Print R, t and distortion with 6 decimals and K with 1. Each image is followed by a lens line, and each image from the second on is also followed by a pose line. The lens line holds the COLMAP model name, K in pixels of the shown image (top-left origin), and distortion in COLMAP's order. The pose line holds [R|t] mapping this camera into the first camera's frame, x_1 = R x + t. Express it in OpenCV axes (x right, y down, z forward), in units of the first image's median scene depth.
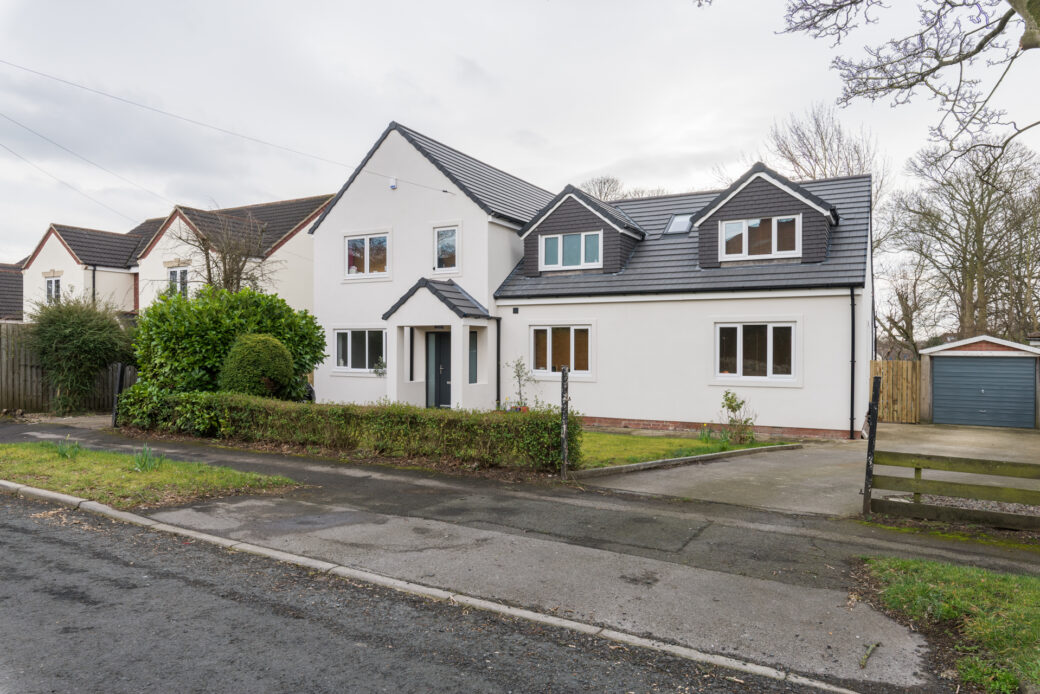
lens RADIAL K [[735.0, 0, 520.0], [0, 735.0, 347.0], [0, 0, 1]] dist [-0.003438, -0.002220]
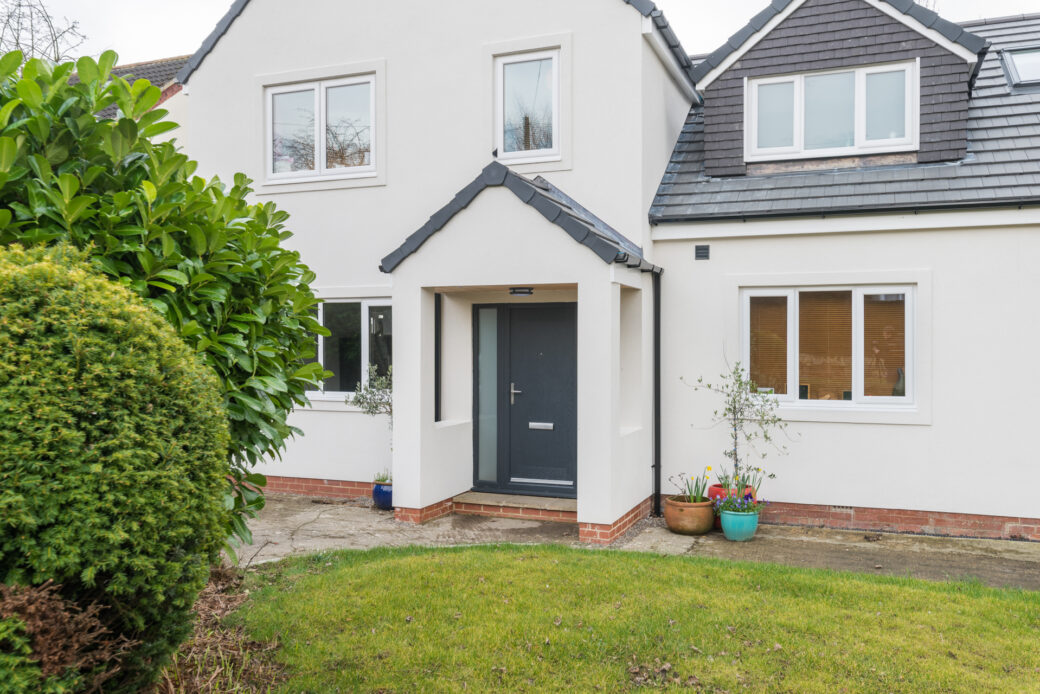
lens RADIAL K [[892.0, 0, 520.0], [0, 892.0, 347.0], [0, 0, 1]] dist [0.006055, 0.004776]
pose [[0.992479, -0.002666, 0.122387, -0.172938], [0.001820, 0.999974, 0.007024, 0.000720], [-0.122403, -0.006748, 0.992458, 0.513840]]
